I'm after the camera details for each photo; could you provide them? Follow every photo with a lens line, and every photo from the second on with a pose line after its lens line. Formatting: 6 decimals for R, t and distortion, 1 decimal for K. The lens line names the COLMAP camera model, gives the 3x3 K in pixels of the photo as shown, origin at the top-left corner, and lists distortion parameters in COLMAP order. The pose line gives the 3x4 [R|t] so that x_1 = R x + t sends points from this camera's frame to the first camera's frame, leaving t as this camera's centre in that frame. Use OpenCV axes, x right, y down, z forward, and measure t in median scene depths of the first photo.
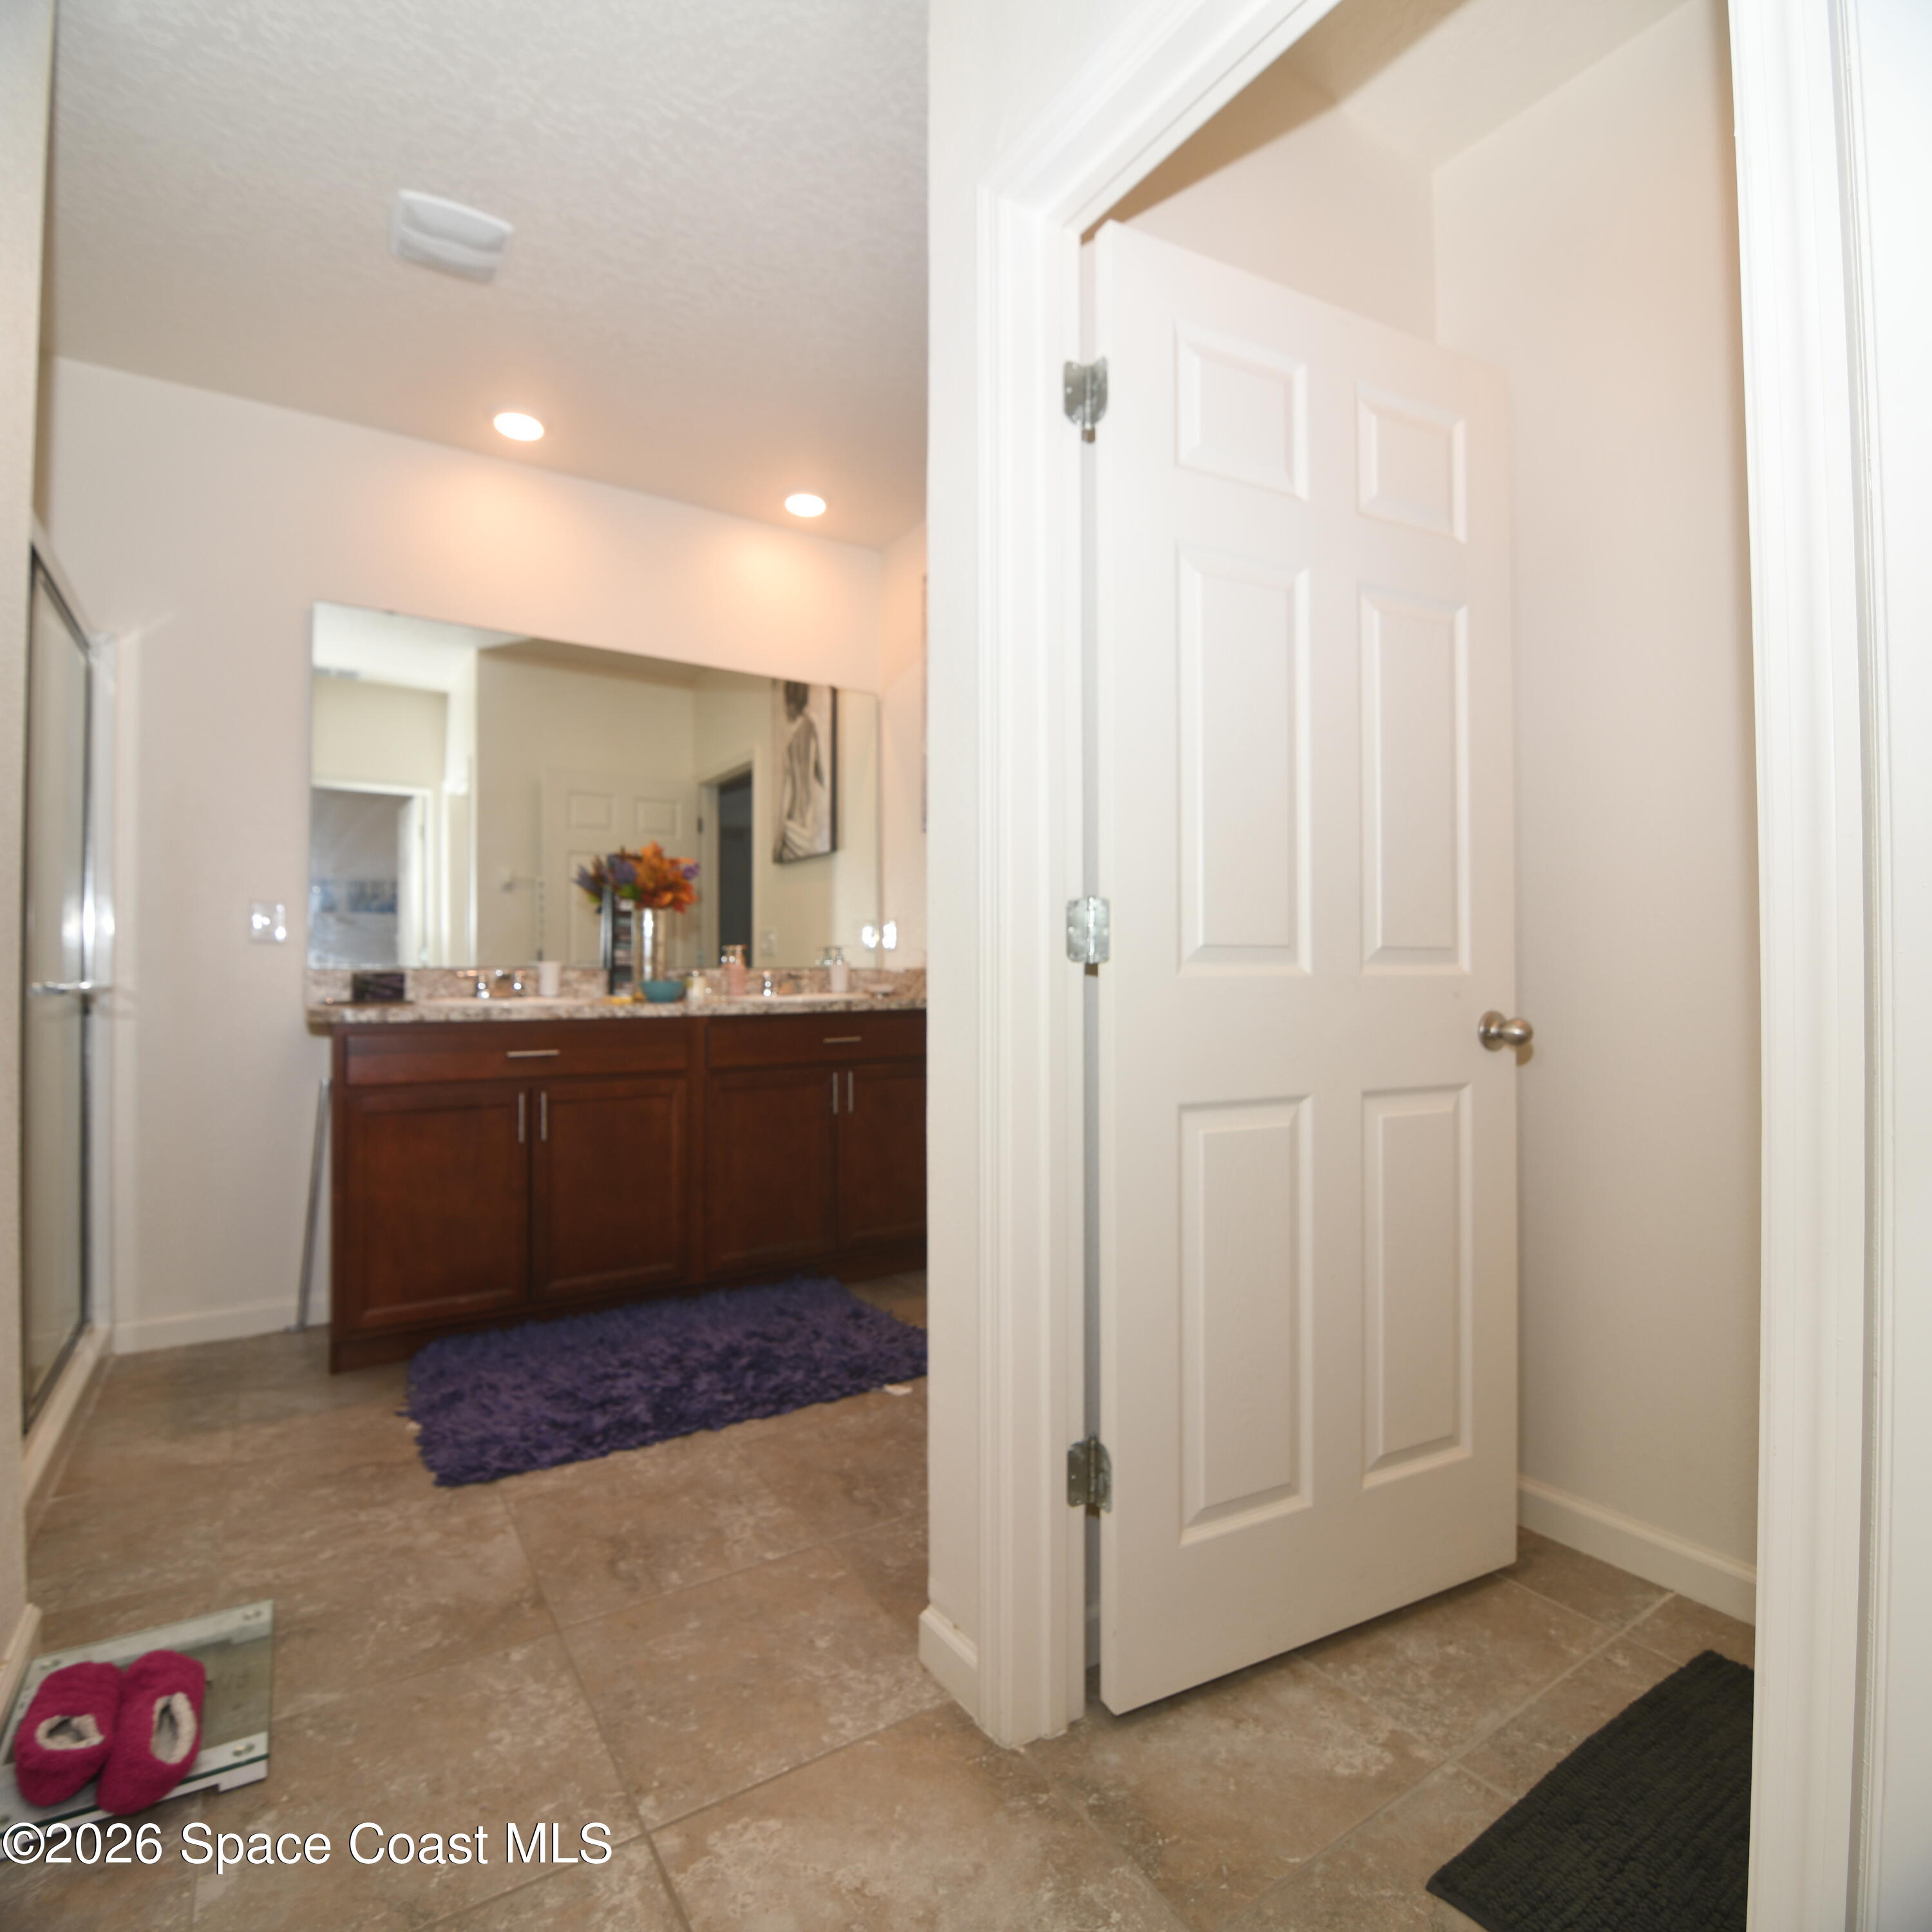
lens RADIAL K [[1047.6, 0, 952.1], [0, 1047.6, 960.0], [0, 0, 1]] dist [-0.010329, -0.001173]
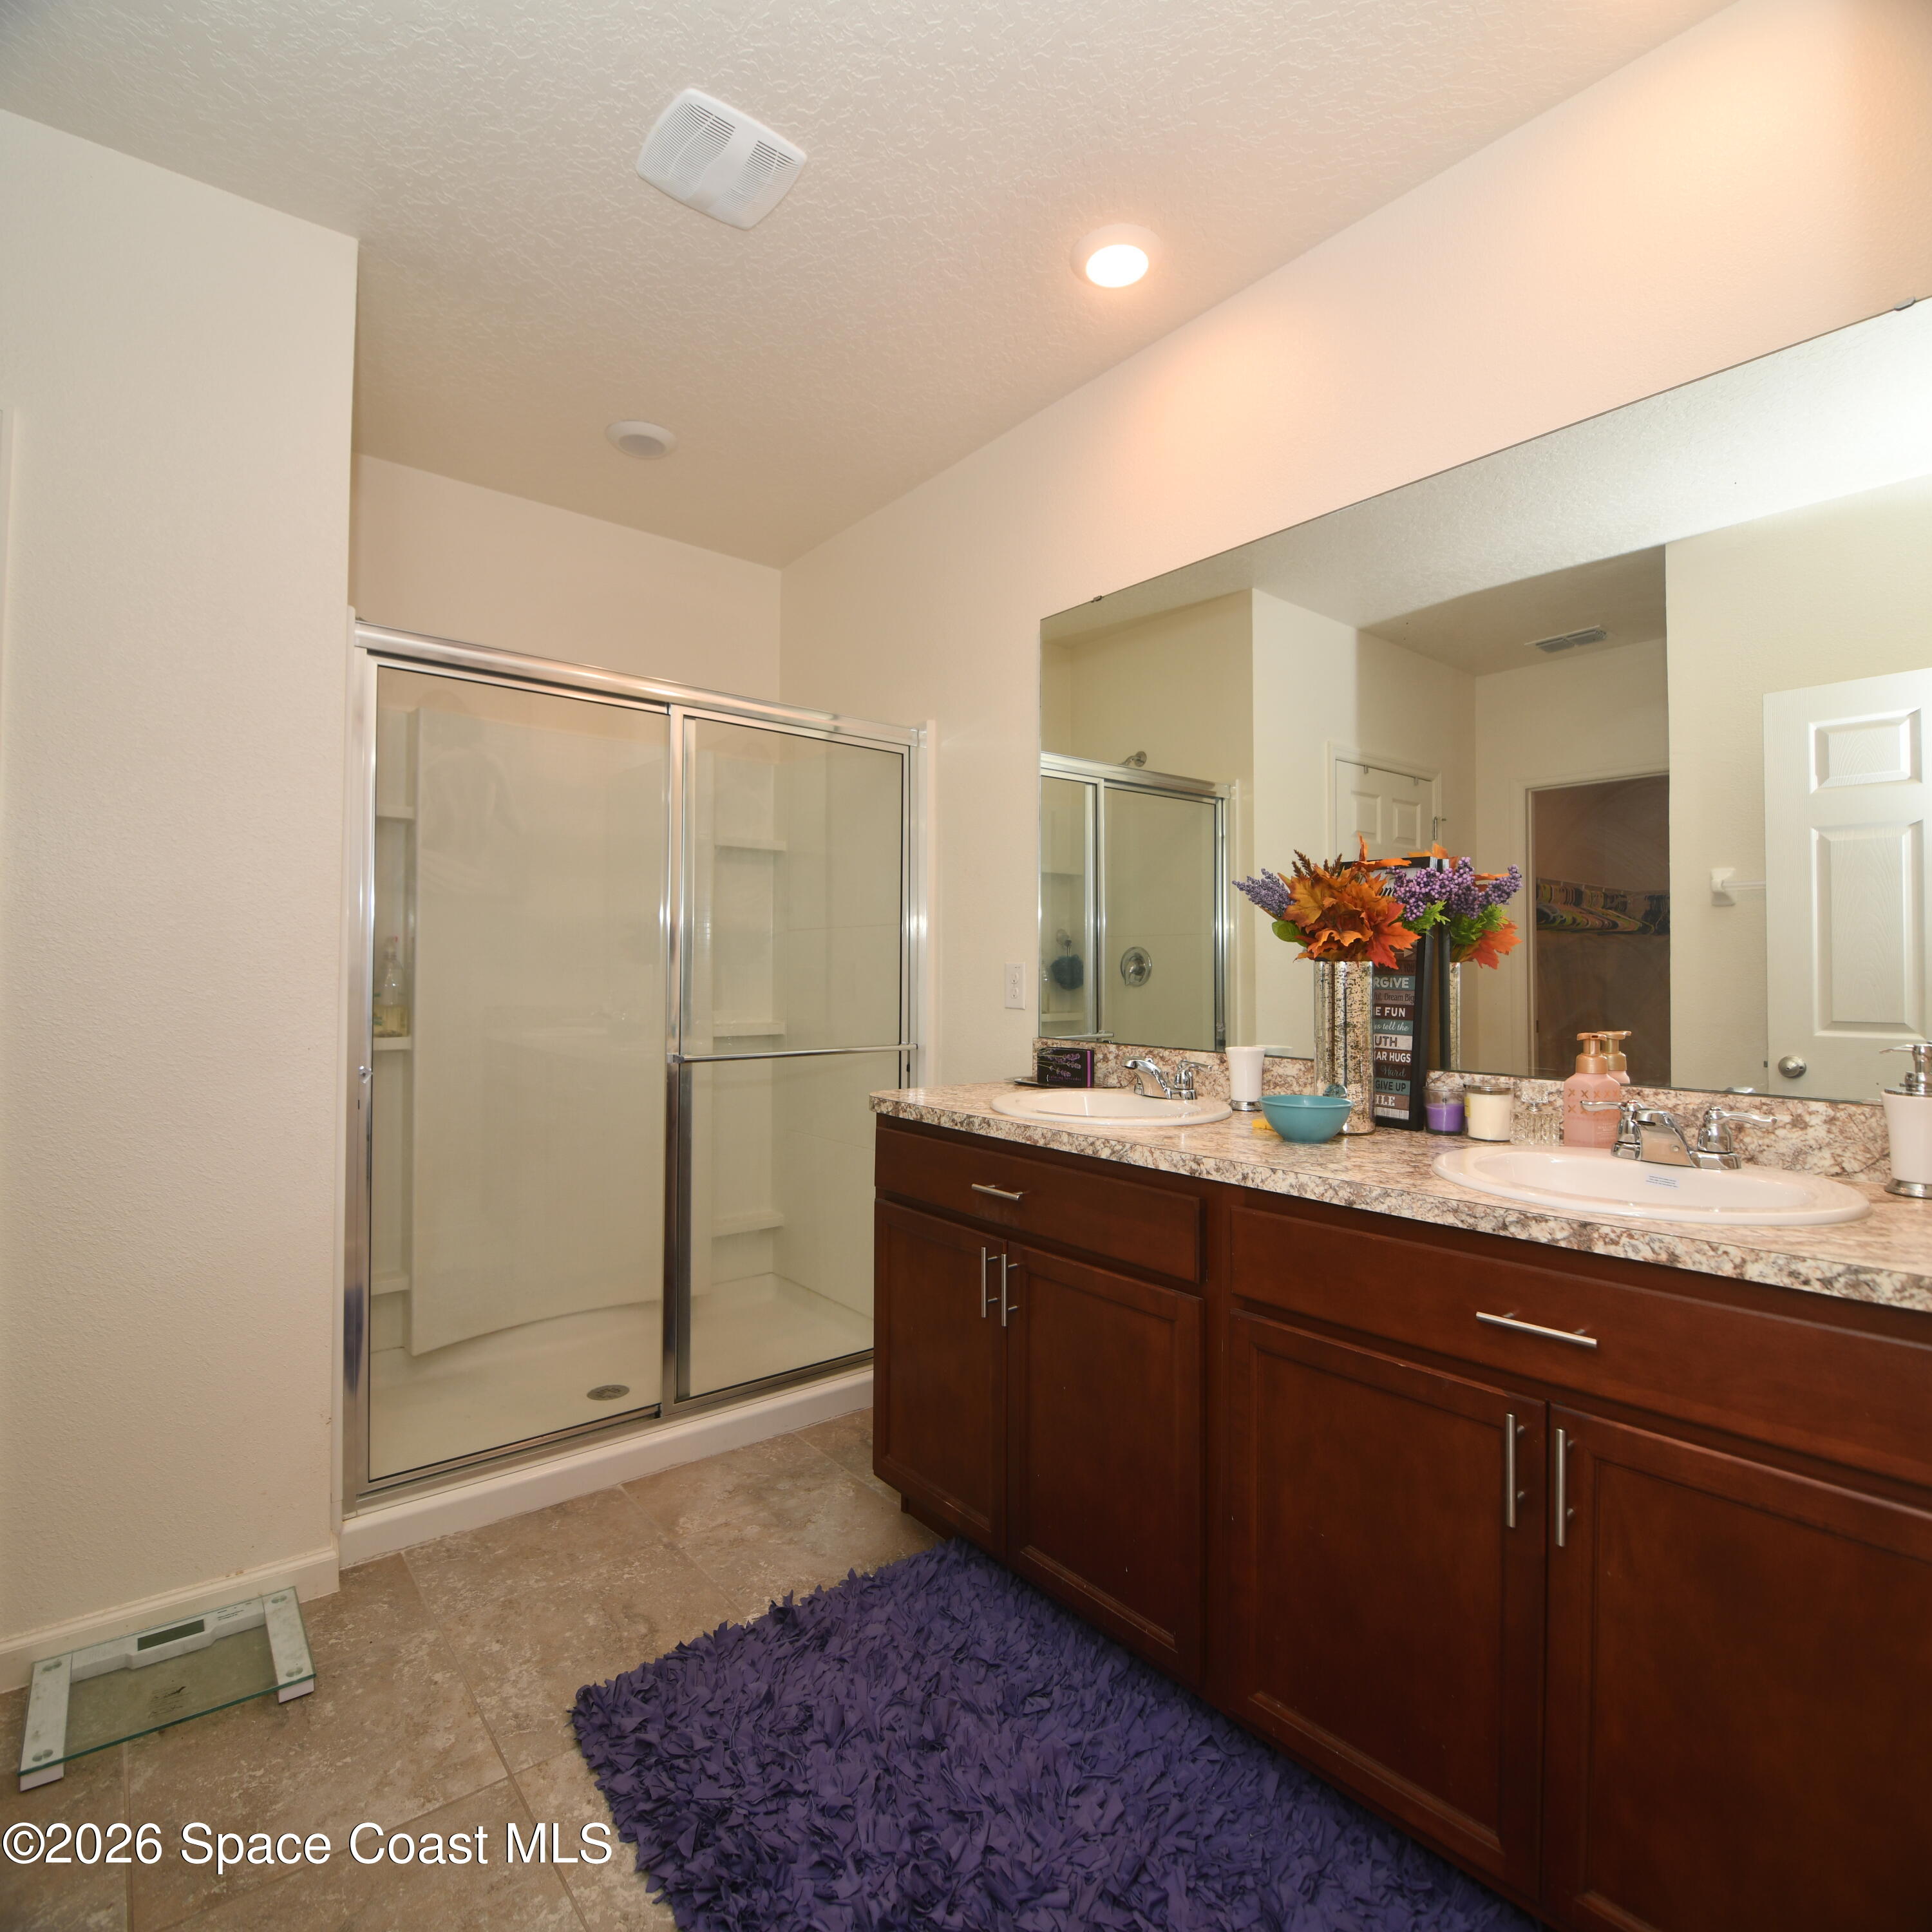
lens RADIAL K [[1047.6, 0, 957.4], [0, 1047.6, 962.0], [0, 0, 1]] dist [-0.010329, -0.001173]
pose [[0.102500, -0.005234, -0.994719, 0.256459], [0.007336, 0.999963, -0.004506, -0.053472], [0.994706, -0.006836, 0.102534, 0.856088]]
